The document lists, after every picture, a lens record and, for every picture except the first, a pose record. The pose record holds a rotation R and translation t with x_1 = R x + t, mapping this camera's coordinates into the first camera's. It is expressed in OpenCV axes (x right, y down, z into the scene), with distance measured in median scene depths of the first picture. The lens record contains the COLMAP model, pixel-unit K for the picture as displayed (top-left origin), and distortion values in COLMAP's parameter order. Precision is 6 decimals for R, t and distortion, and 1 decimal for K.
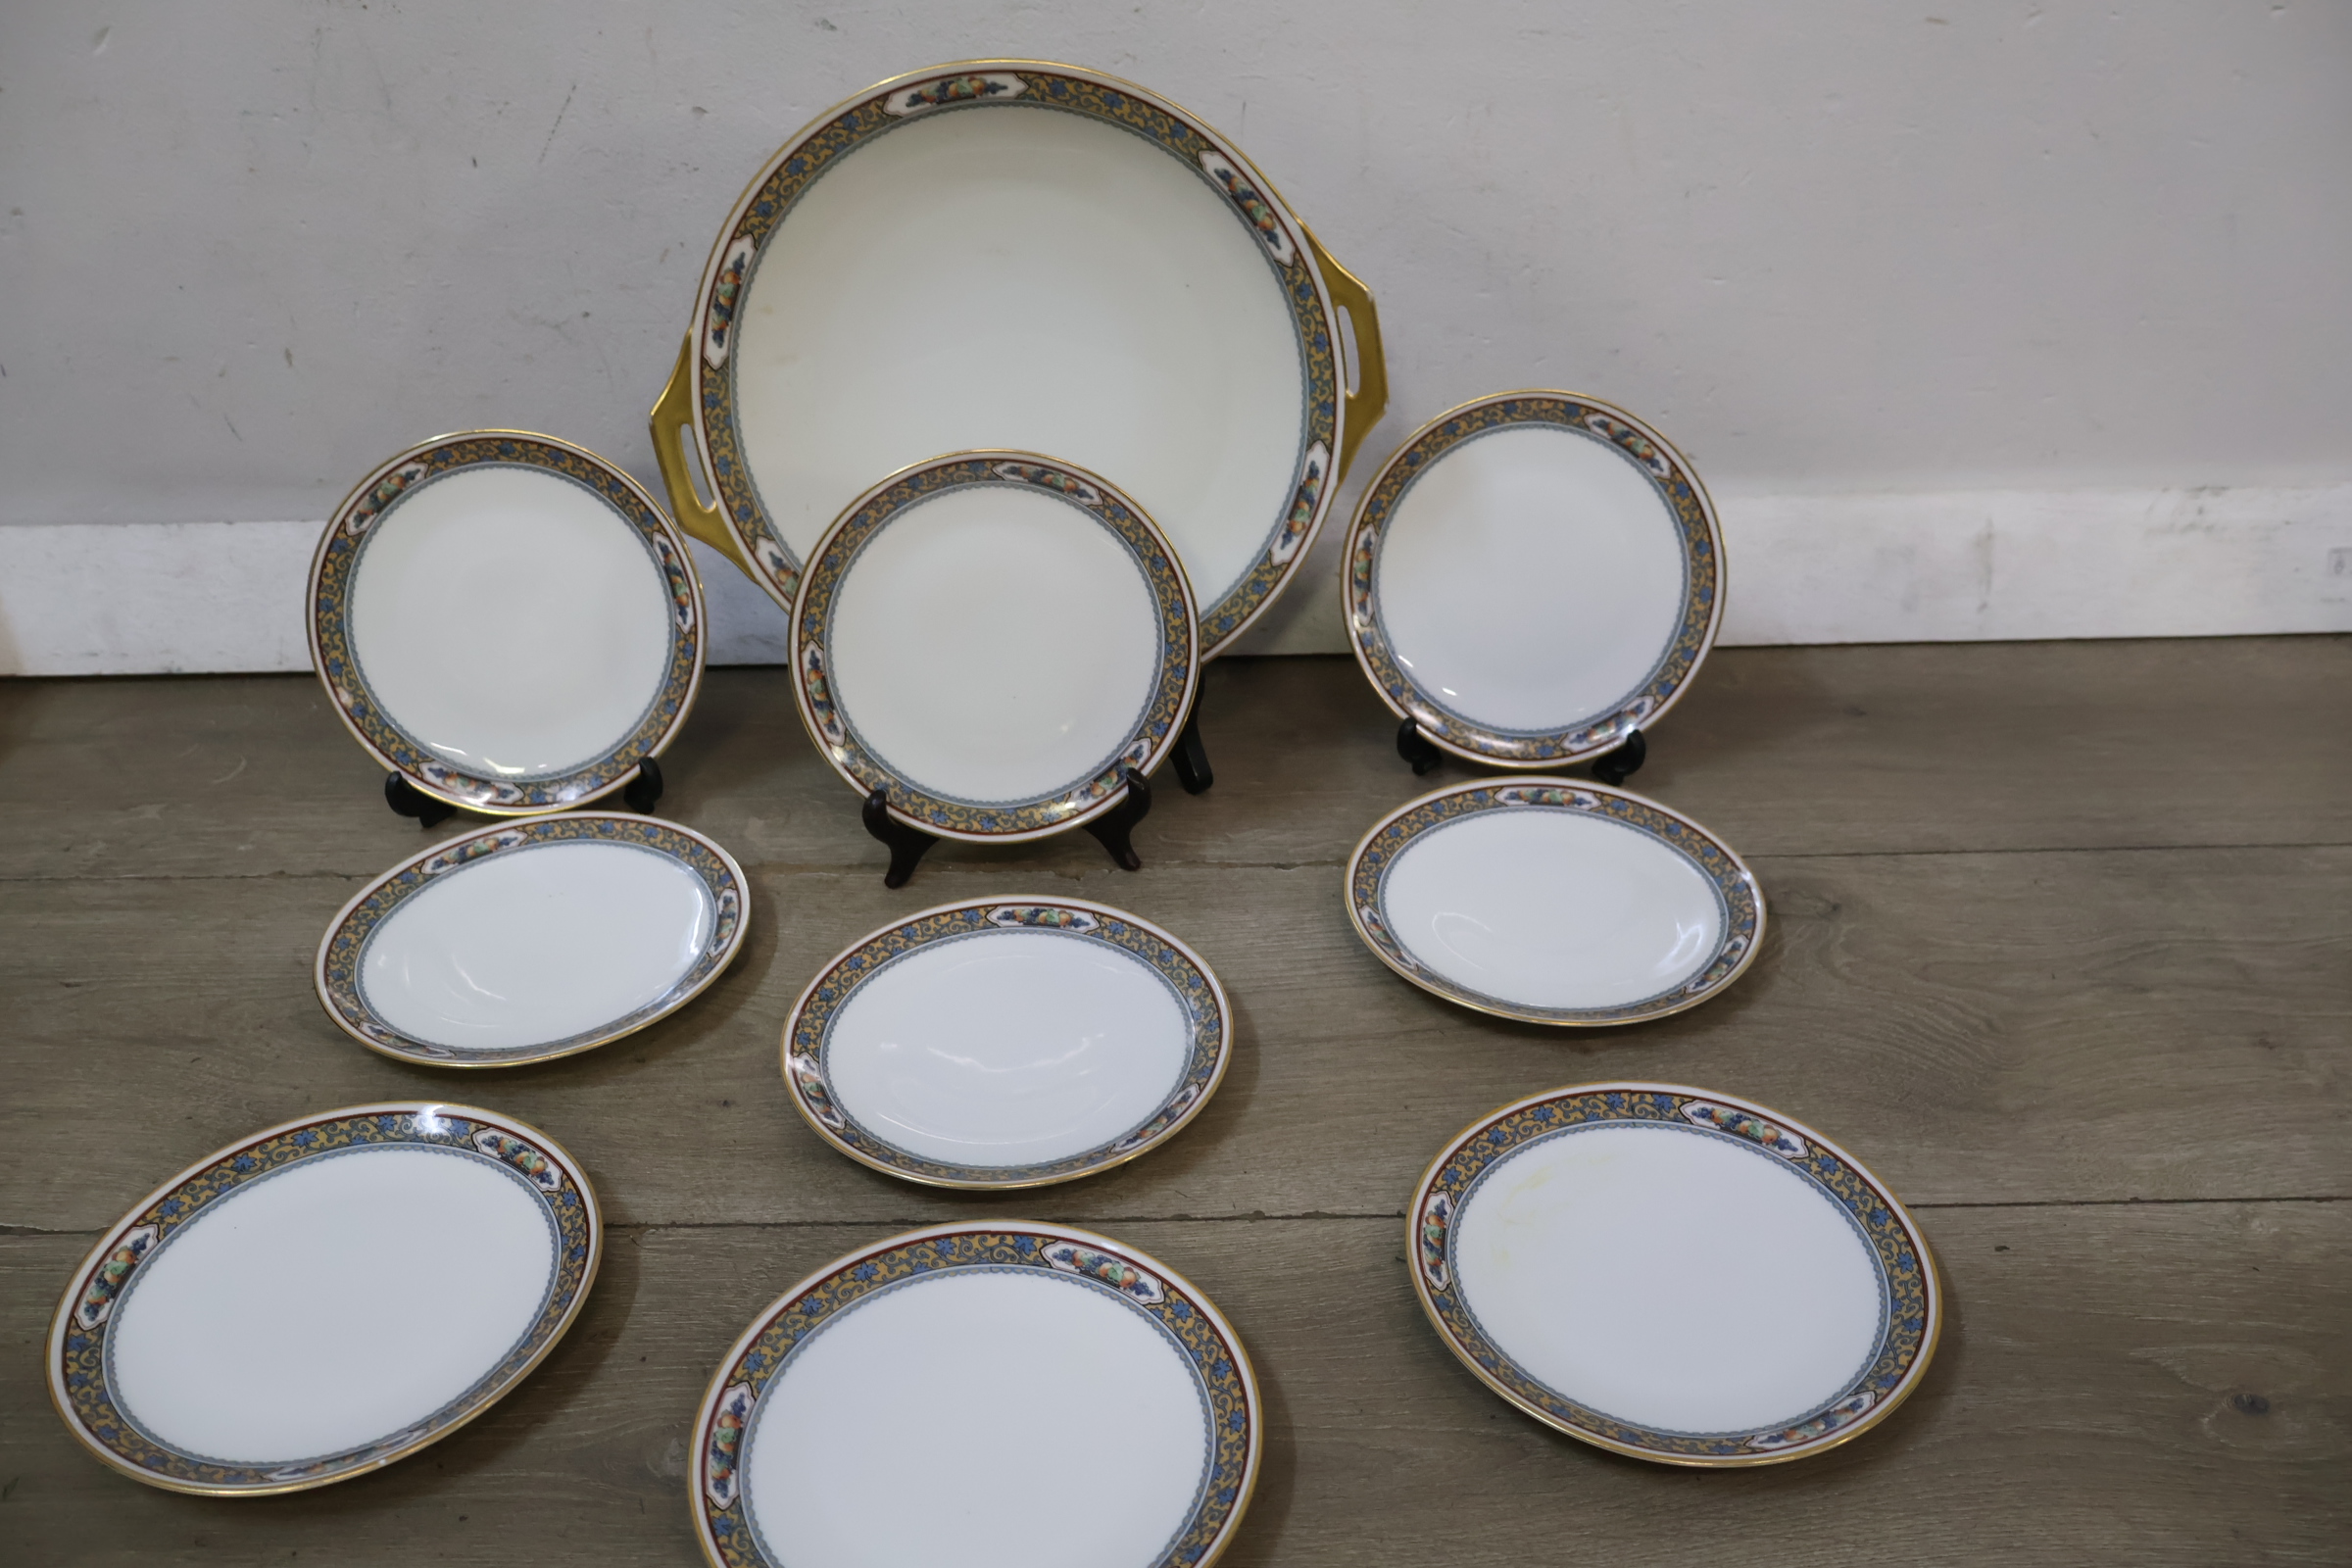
lens RADIAL K [[2042.3, 0, 1174.8], [0, 2042.3, 790.7], [0, 0, 1]] dist [0.001310, -0.011120]
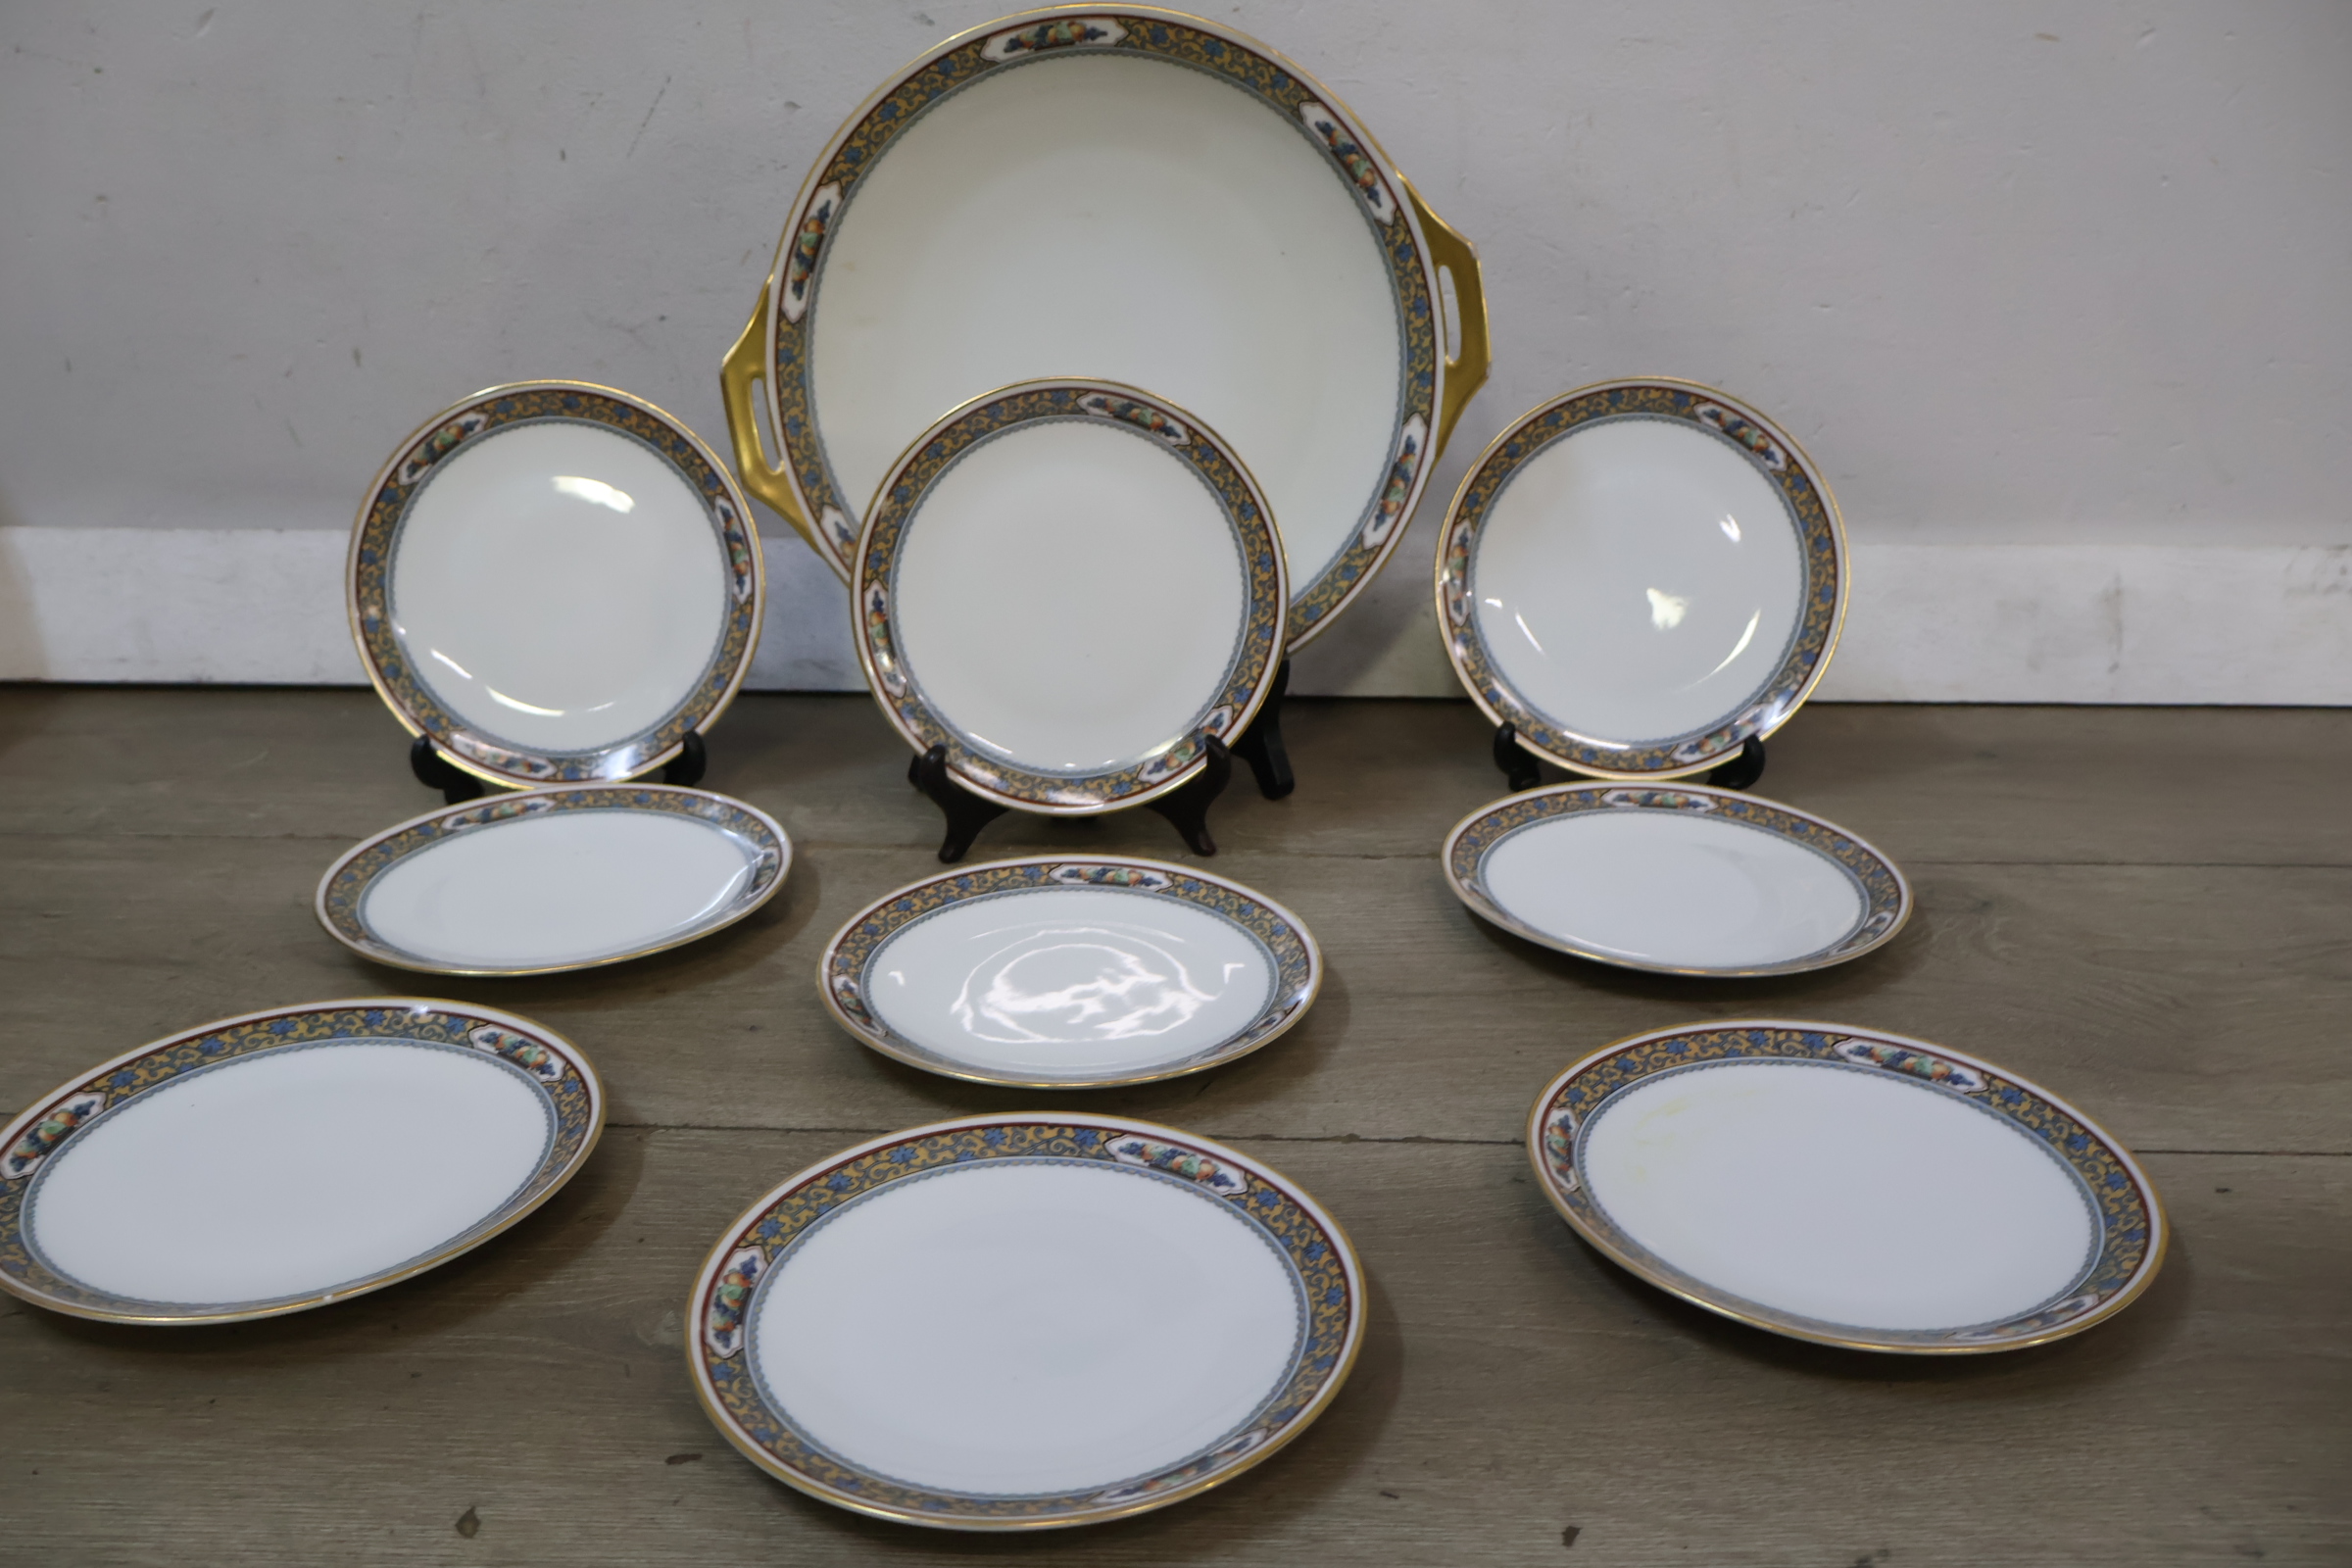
lens RADIAL K [[2042.3, 0, 1163.4], [0, 2042.3, 804.1], [0, 0, 1]] dist [0.001310, -0.011120]
pose [[0.999223, 0.028798, -0.026899, -0.016648], [-0.033182, 0.983086, -0.180111, 0.185104], [0.021257, 0.180864, 0.983278, 0.093809]]
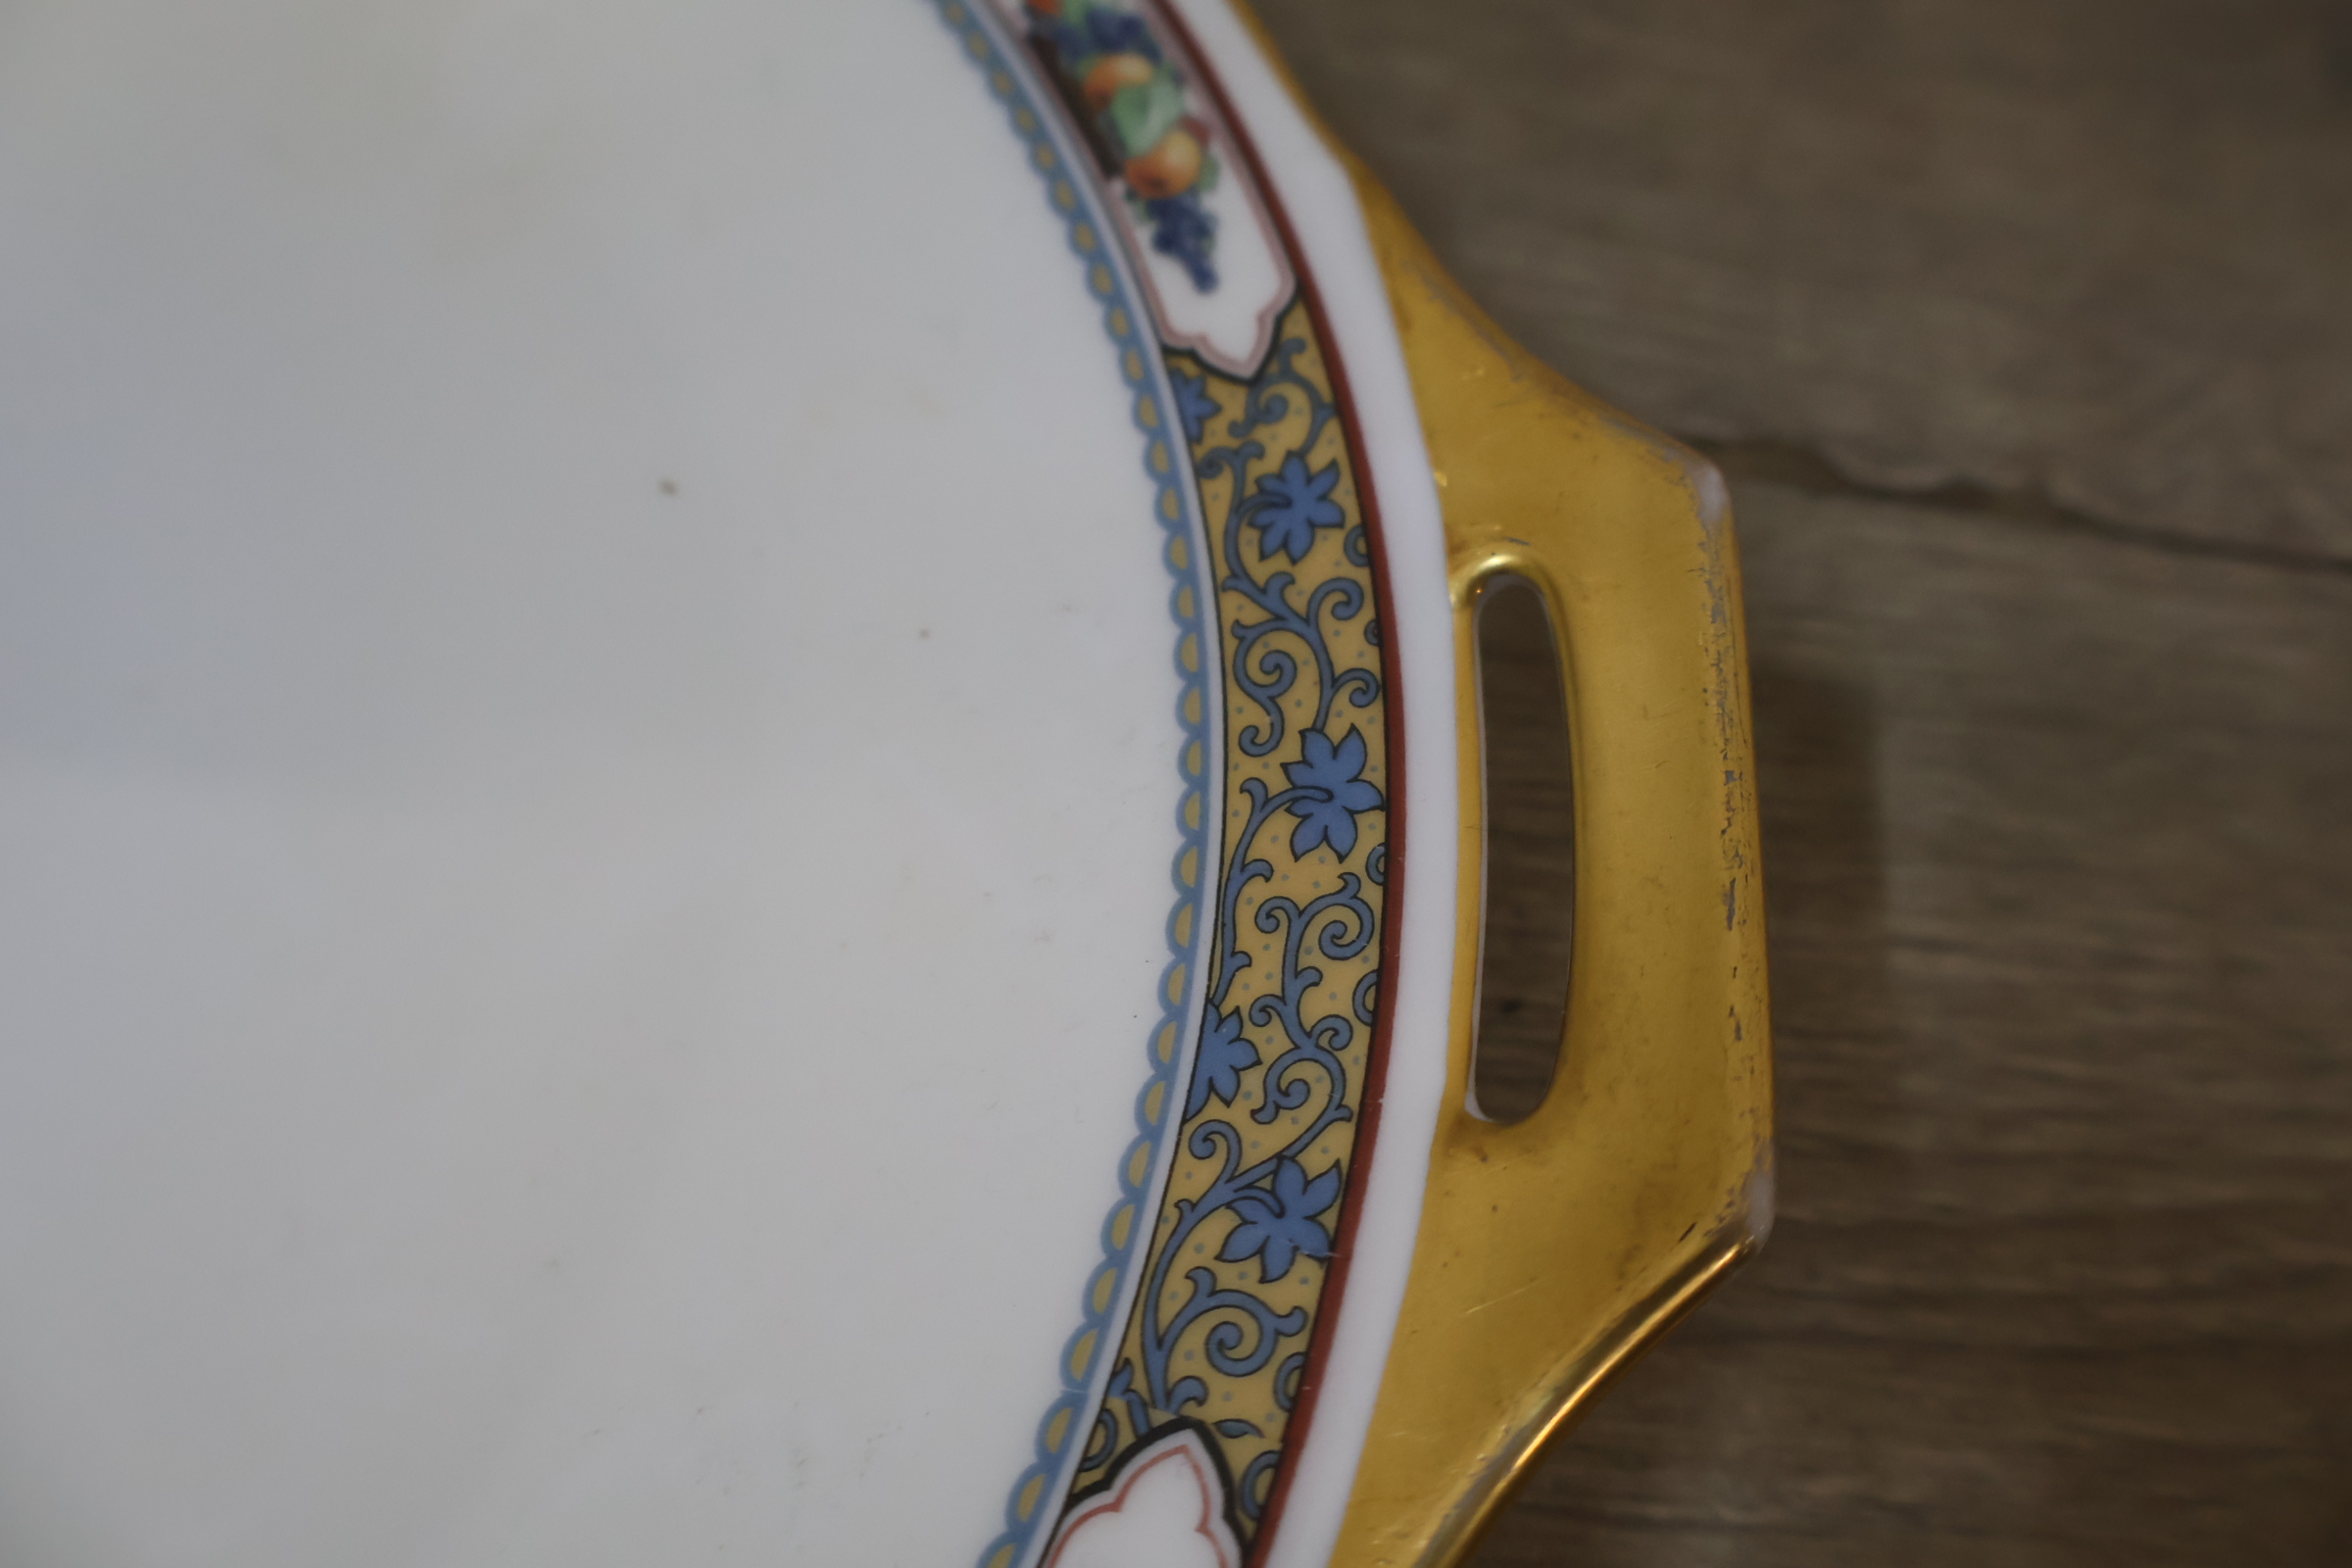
lens RADIAL K [[2050.3, 0, 1155.4], [0, 2050.3, 789.4], [0, 0, 1]] dist [0.007584, 0.002845]
pose [[0.965053, 0.257472, -0.048795, 0.065122], [-0.198246, 0.595528, -0.778488, -0.093284], [-0.171380, 0.760956, 0.625759, 0.892845]]
